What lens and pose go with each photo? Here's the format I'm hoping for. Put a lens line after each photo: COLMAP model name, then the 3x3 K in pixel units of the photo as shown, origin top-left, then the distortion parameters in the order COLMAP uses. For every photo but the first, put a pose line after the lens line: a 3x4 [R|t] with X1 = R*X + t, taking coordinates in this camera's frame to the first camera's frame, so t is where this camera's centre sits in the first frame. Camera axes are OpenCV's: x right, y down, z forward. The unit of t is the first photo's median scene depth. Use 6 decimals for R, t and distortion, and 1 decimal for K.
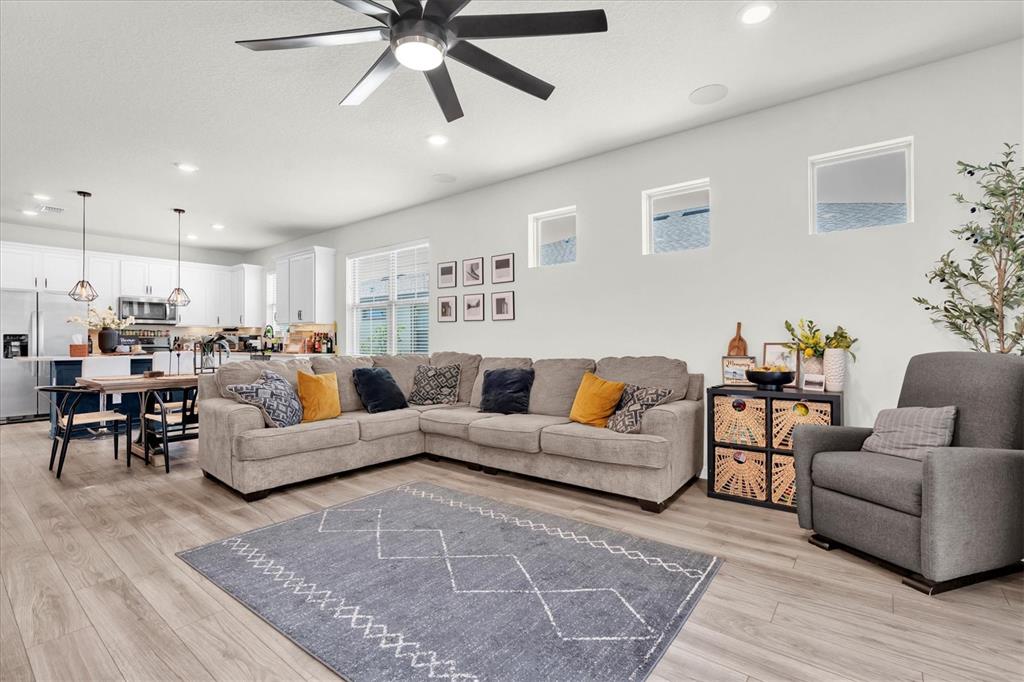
lens RADIAL K [[460.5, 0, 523.8], [0, 460.5, 339.9], [0, 0, 1]] dist [-0.001031, -0.000074]
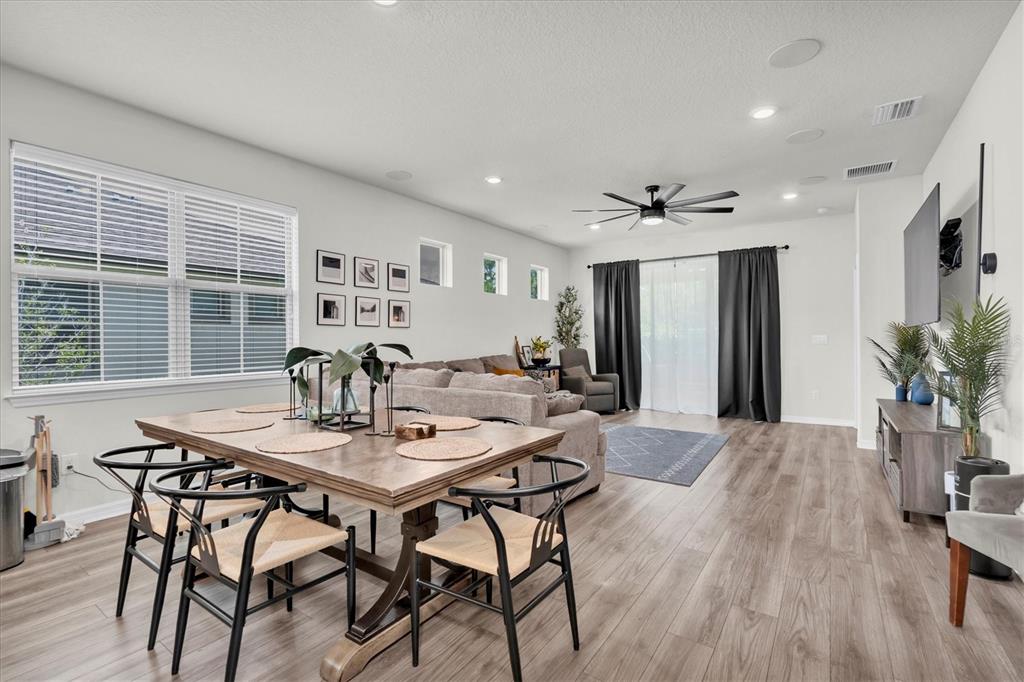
lens RADIAL K [[461.9, 0, 502.6], [0, 461.9, 339.2], [0, 0, 1]] dist [-0.000541, -0.000055]
pose [[-0.036990, 0.003076, 0.999311, -1.086844], [0.001940, 0.999994, -0.003006, -0.013016], [-0.999314, 0.001827, -0.036995, 0.799365]]
